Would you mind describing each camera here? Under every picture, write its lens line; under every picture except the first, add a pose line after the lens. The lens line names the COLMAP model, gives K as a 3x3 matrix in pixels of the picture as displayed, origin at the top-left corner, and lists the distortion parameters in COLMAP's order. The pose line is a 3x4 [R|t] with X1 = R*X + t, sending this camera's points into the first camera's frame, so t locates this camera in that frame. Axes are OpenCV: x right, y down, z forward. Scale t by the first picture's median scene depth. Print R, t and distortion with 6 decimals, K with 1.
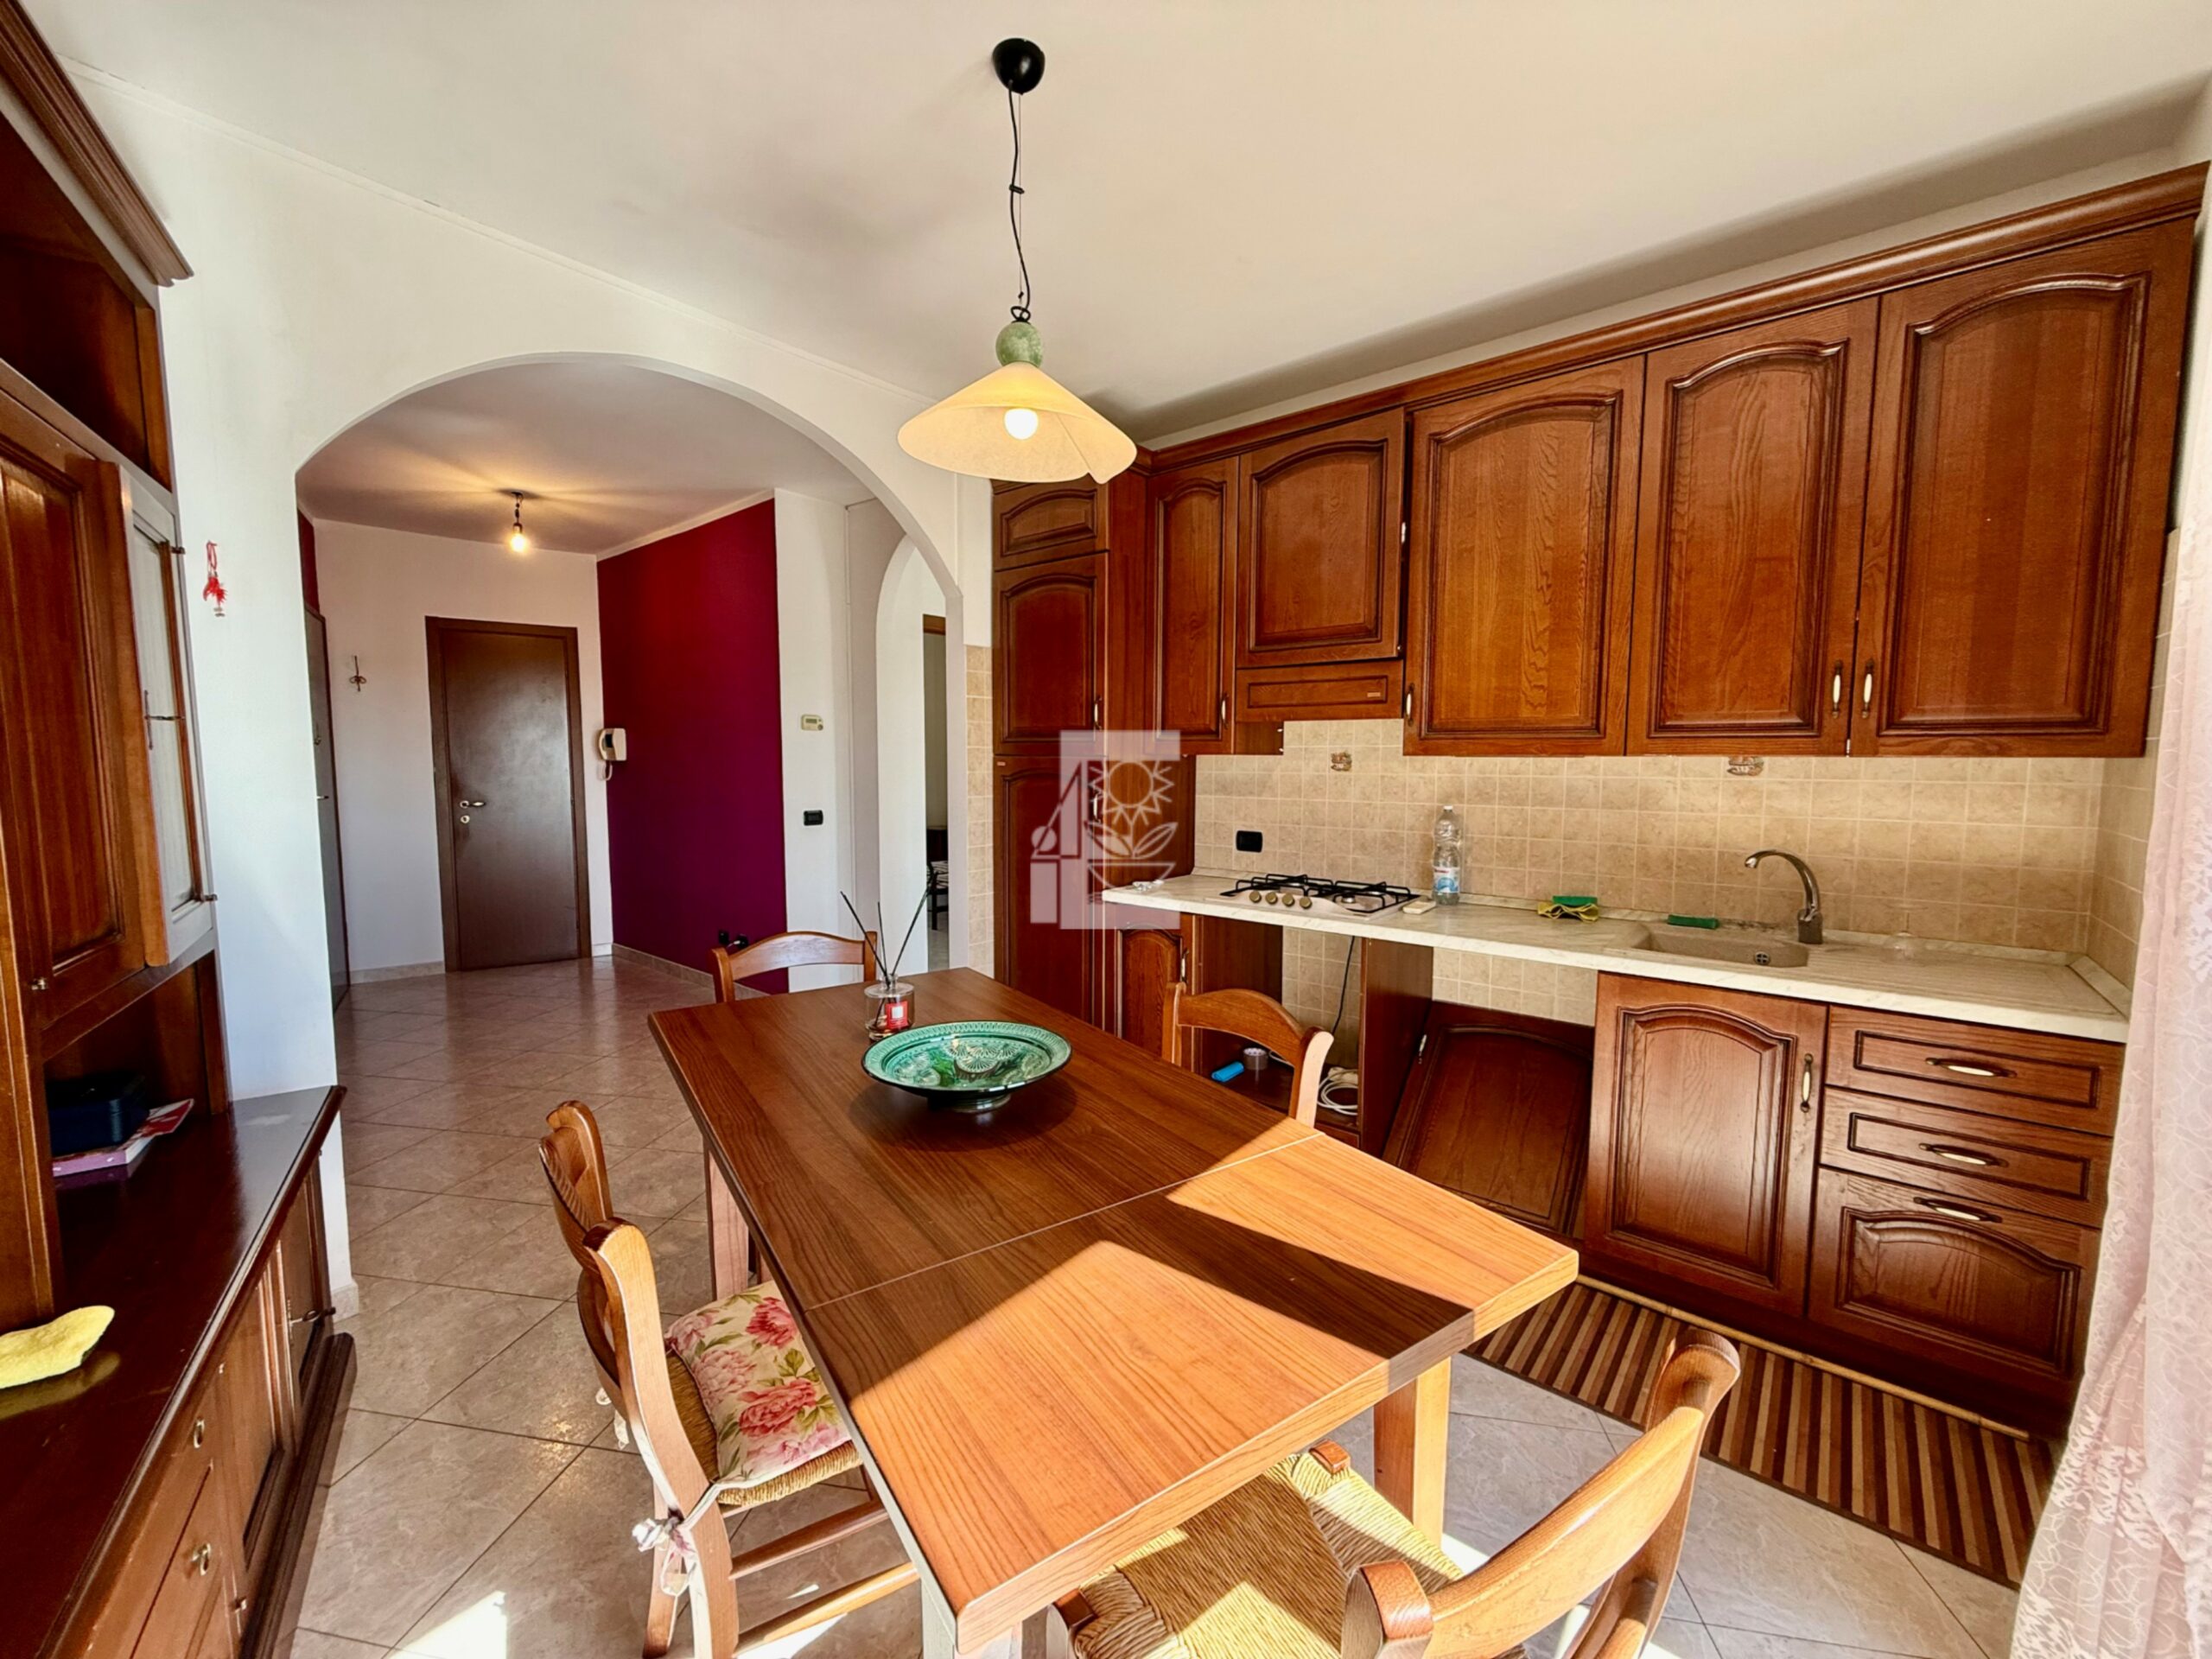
lens RADIAL K [[877.9, 0, 1099.0], [0, 877.9, 828.5], [0, 0, 1]] dist [-0.000098, -0.000010]
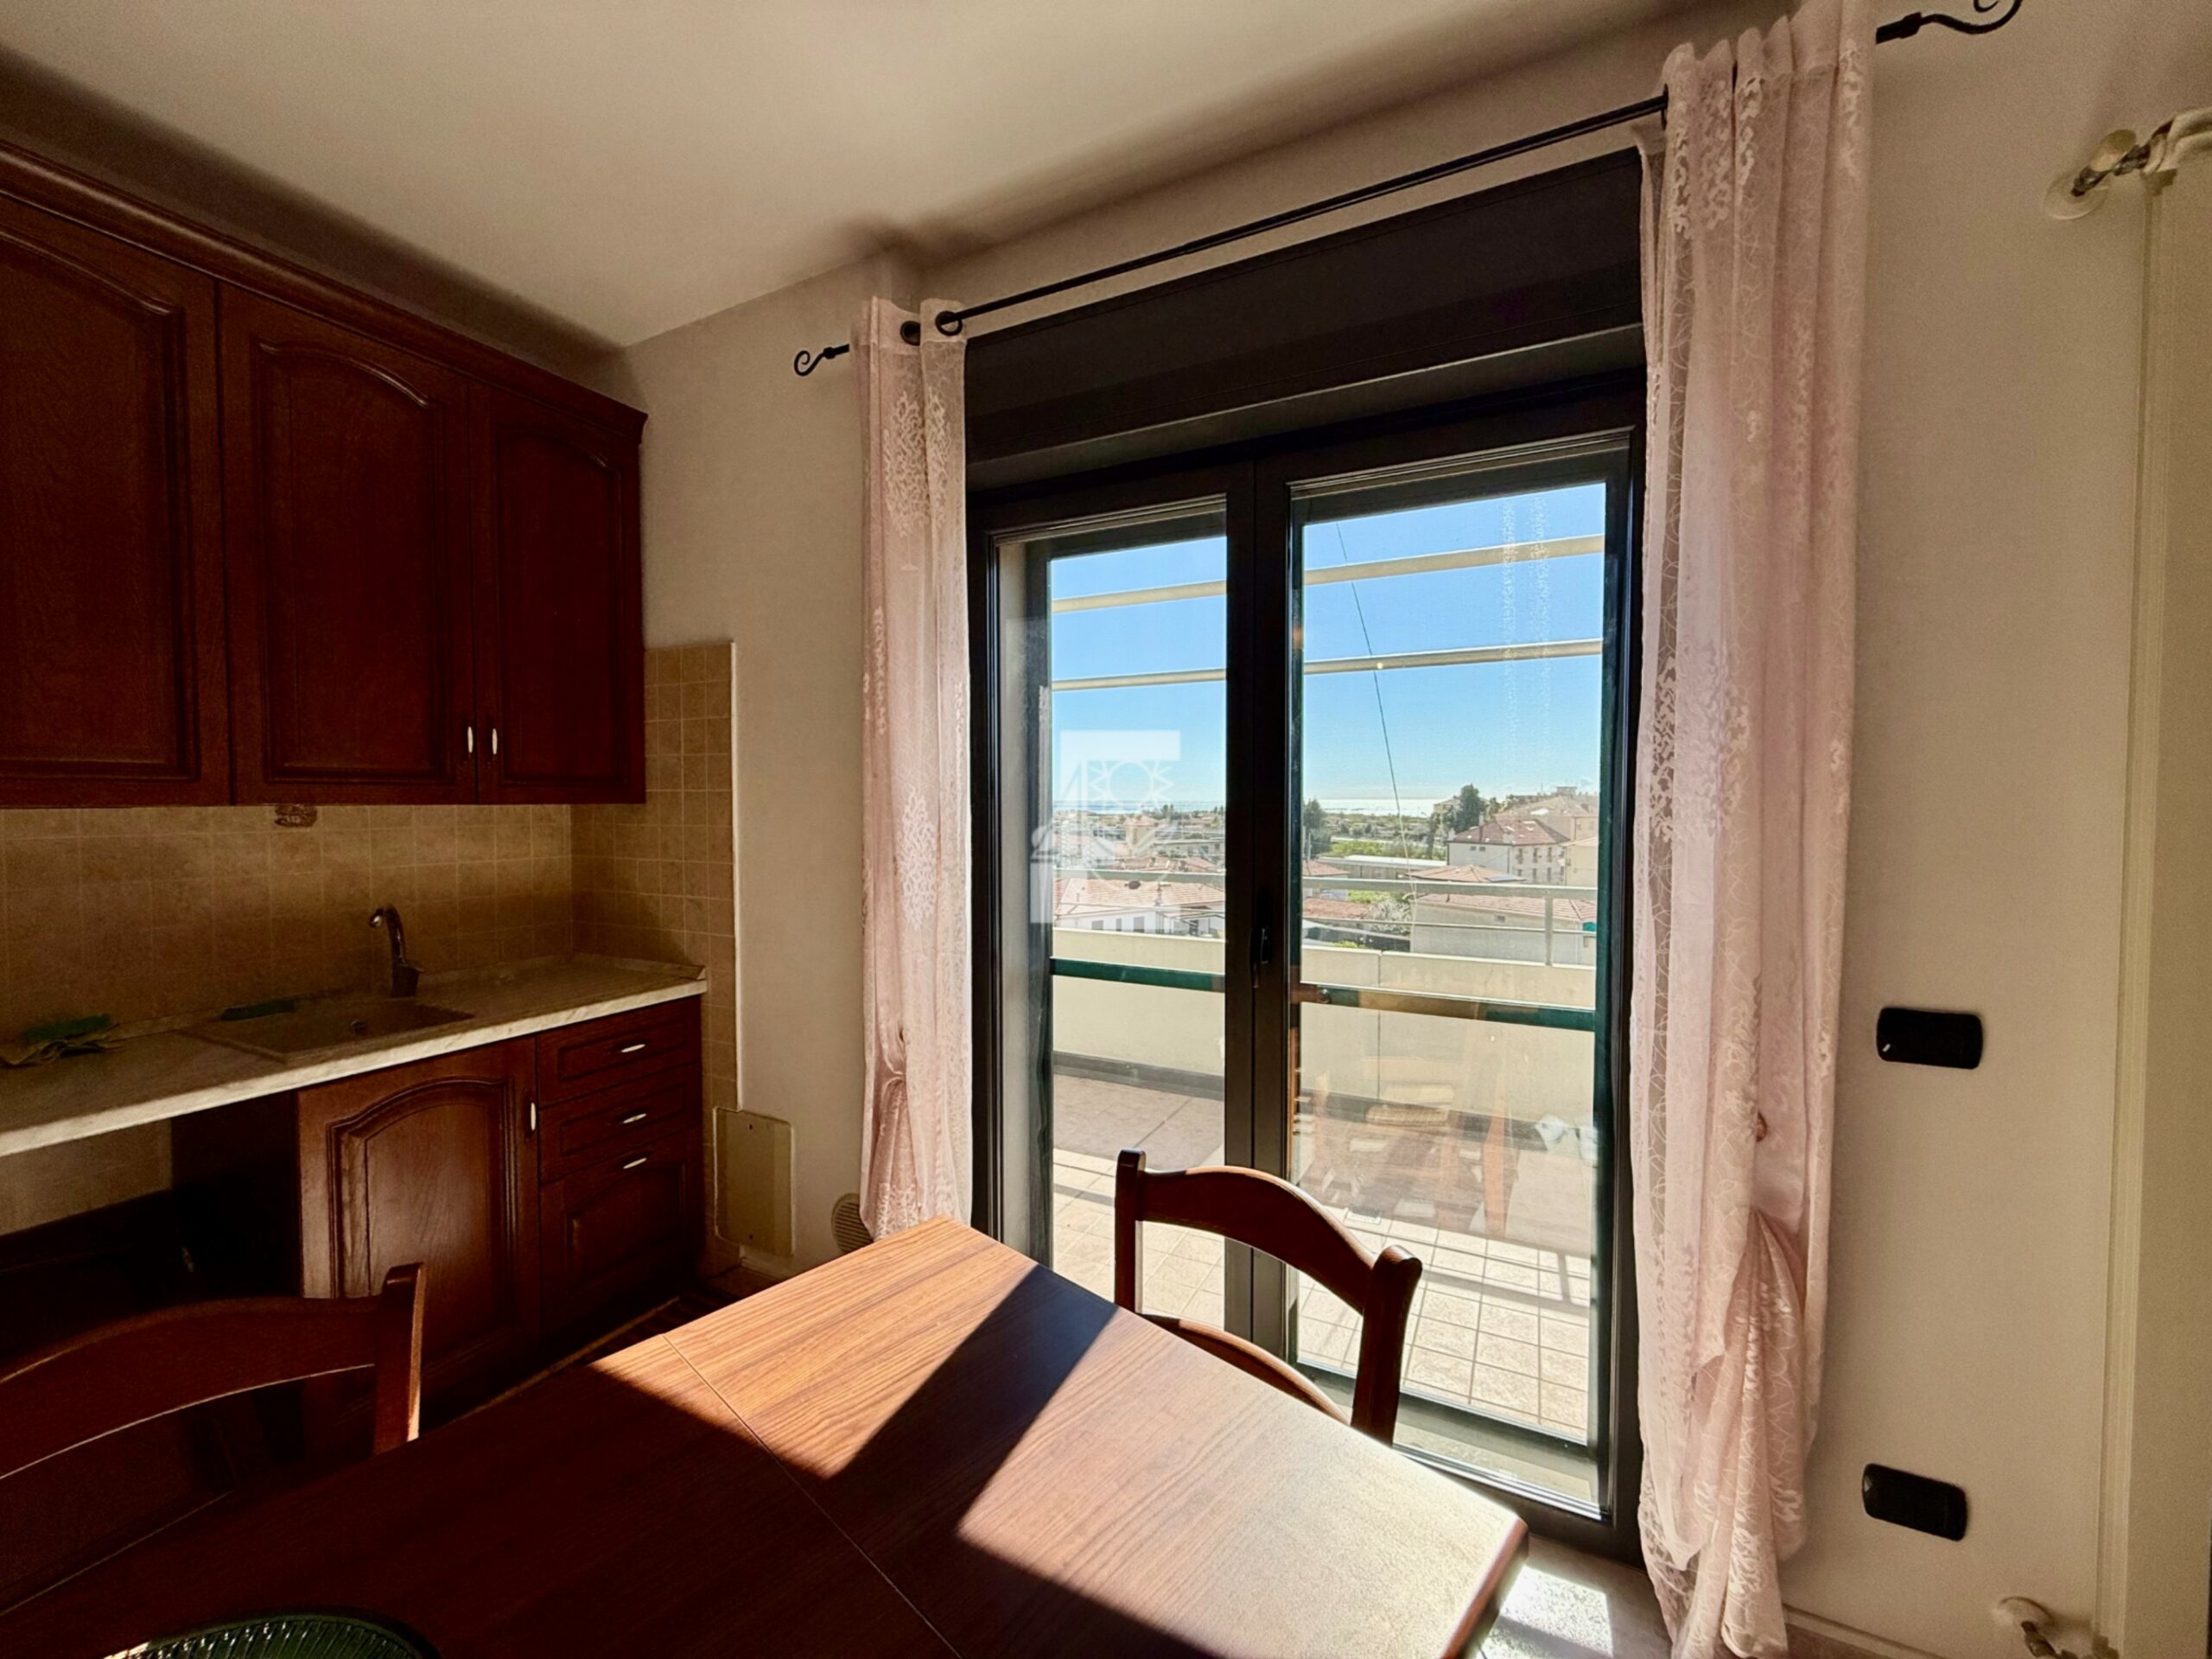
lens RADIAL K [[876.7, 0, 1097.3], [0, 876.7, 829.0], [0, 0, 1]] dist [-0.000760, -0.000146]
pose [[-0.229239, -0.035778, 0.972712, -0.248253], [0.082226, 0.995040, 0.055977, -0.036240], [-0.969891, 0.092814, -0.225161, 0.376439]]
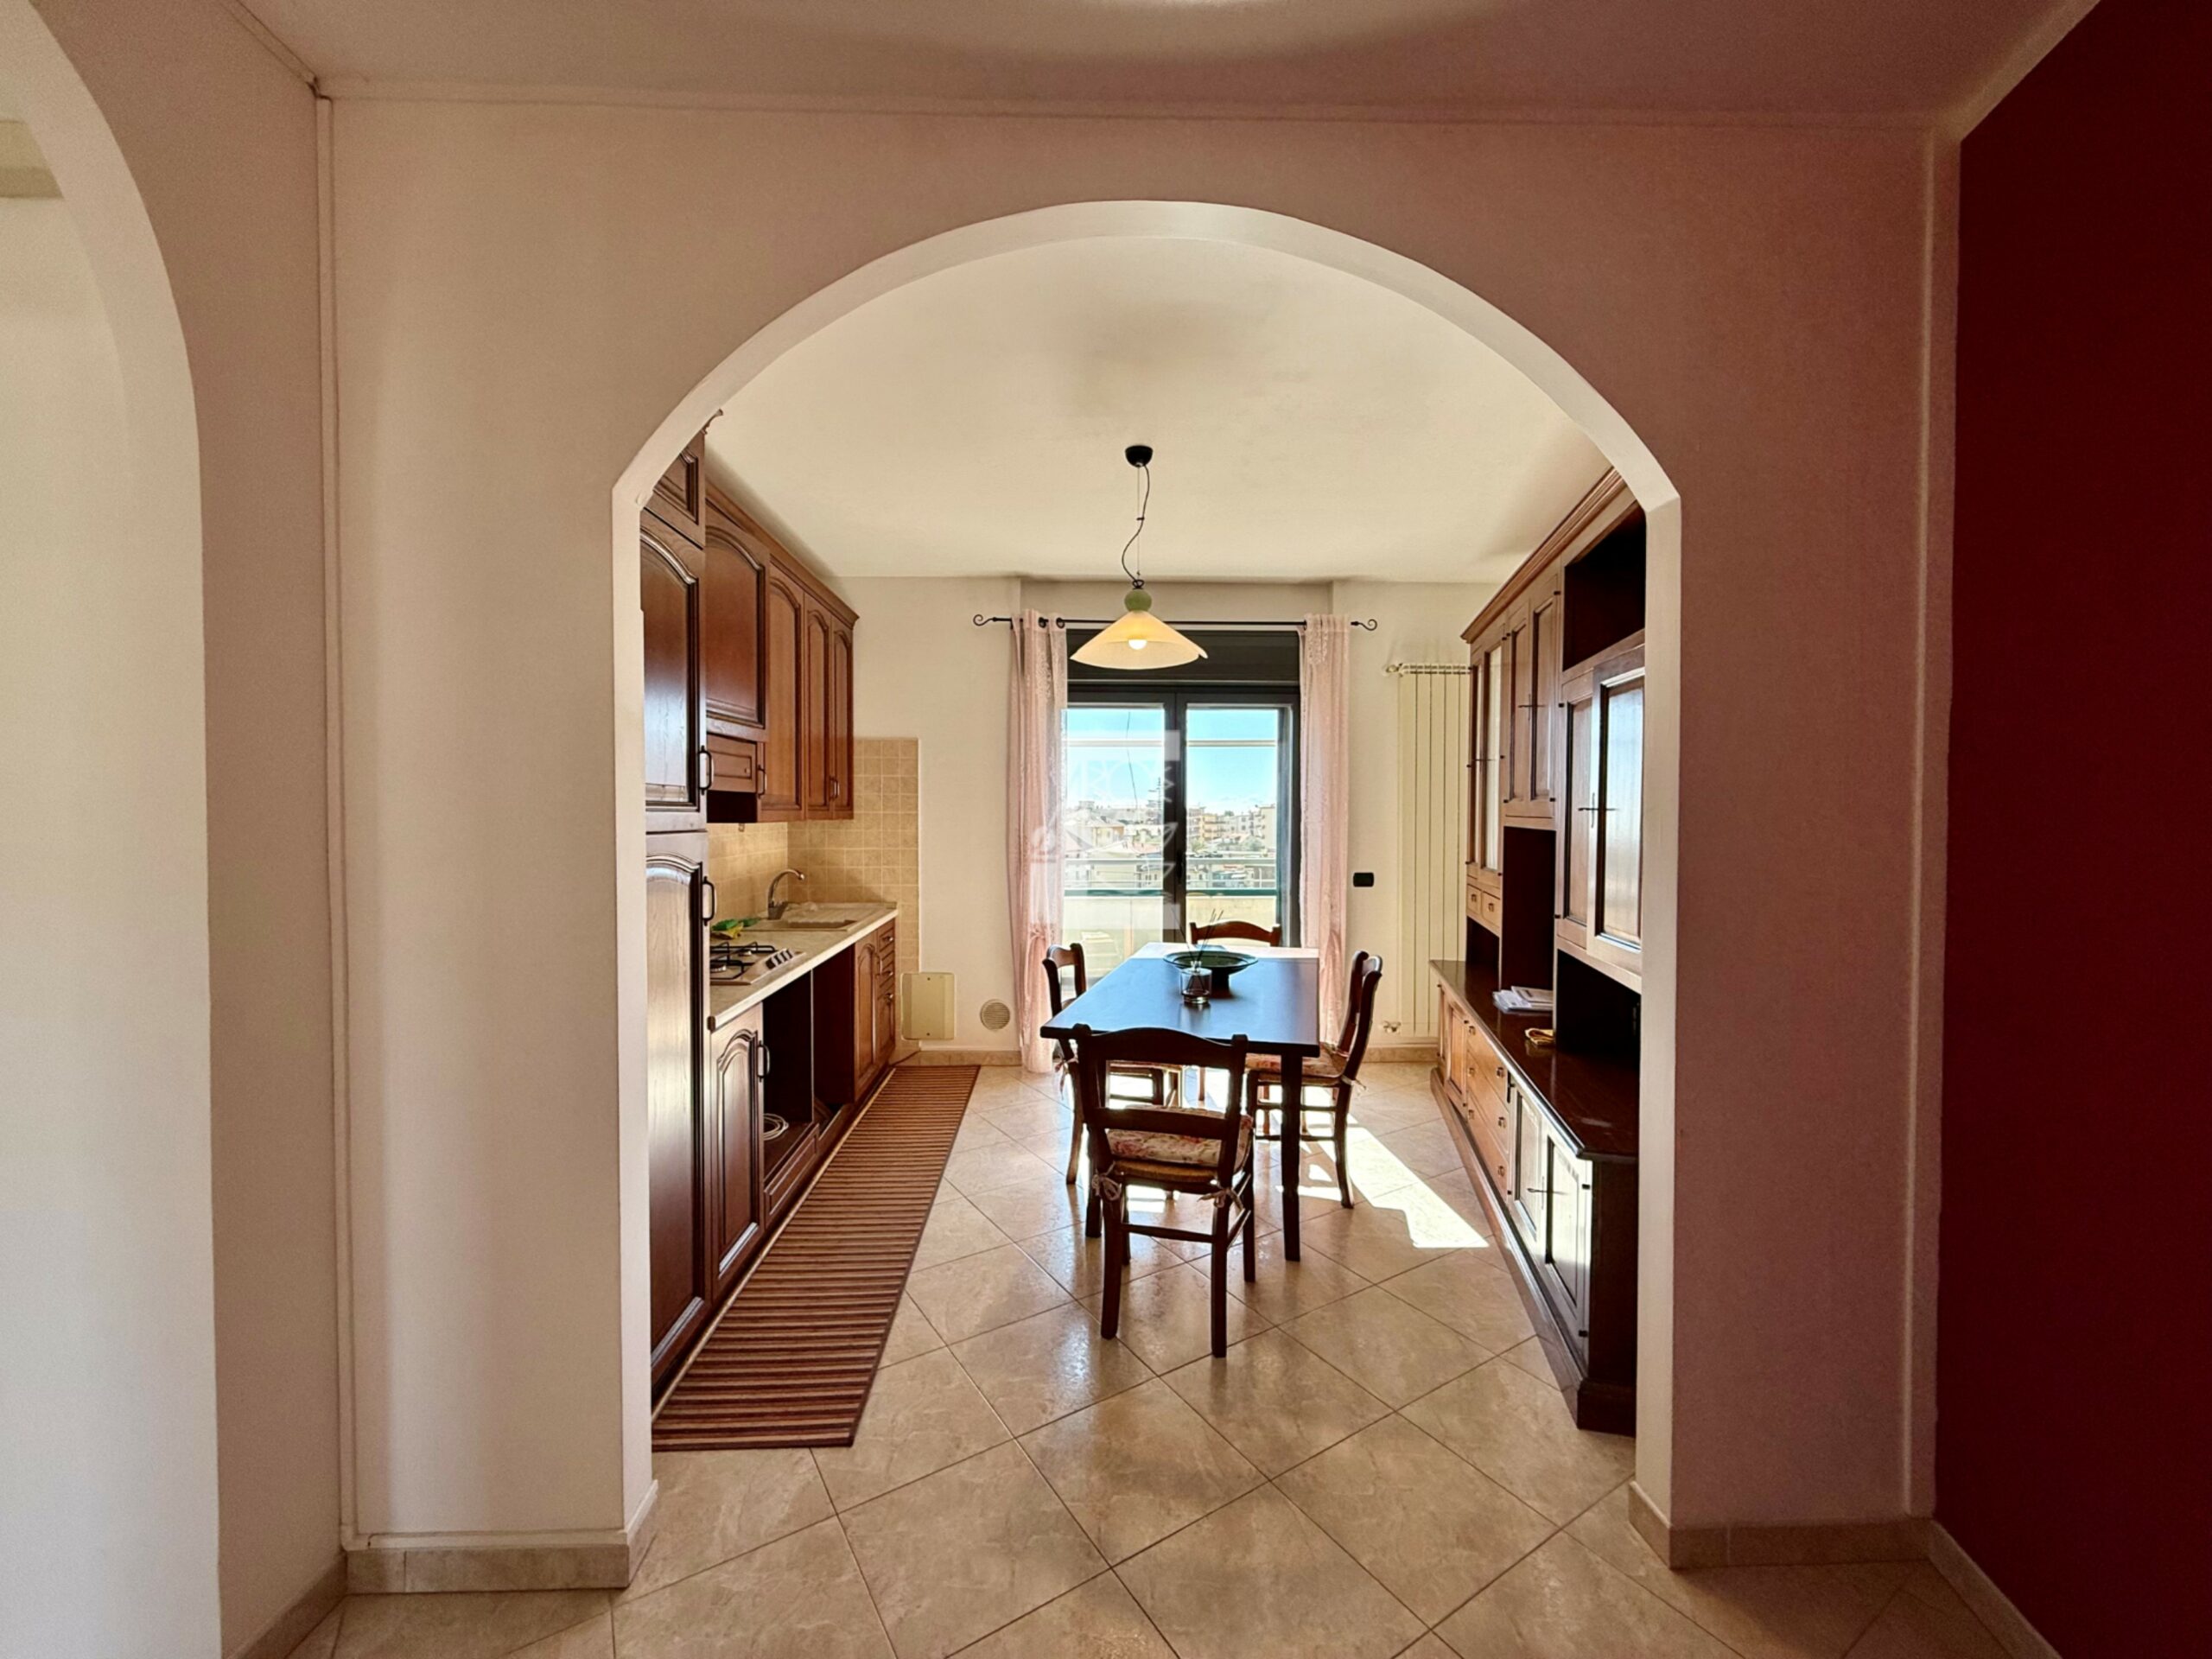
lens RADIAL K [[877.9, 0, 1099.0], [0, 877.9, 828.5], [0, 0, 1]] dist [-0.000098, -0.000010]
pose [[-0.674554, -0.018242, 0.738000, -0.843556], [0.059220, 0.995136, 0.078726, -0.138092], [-0.735847, 0.096810, -0.670192, 1.418319]]
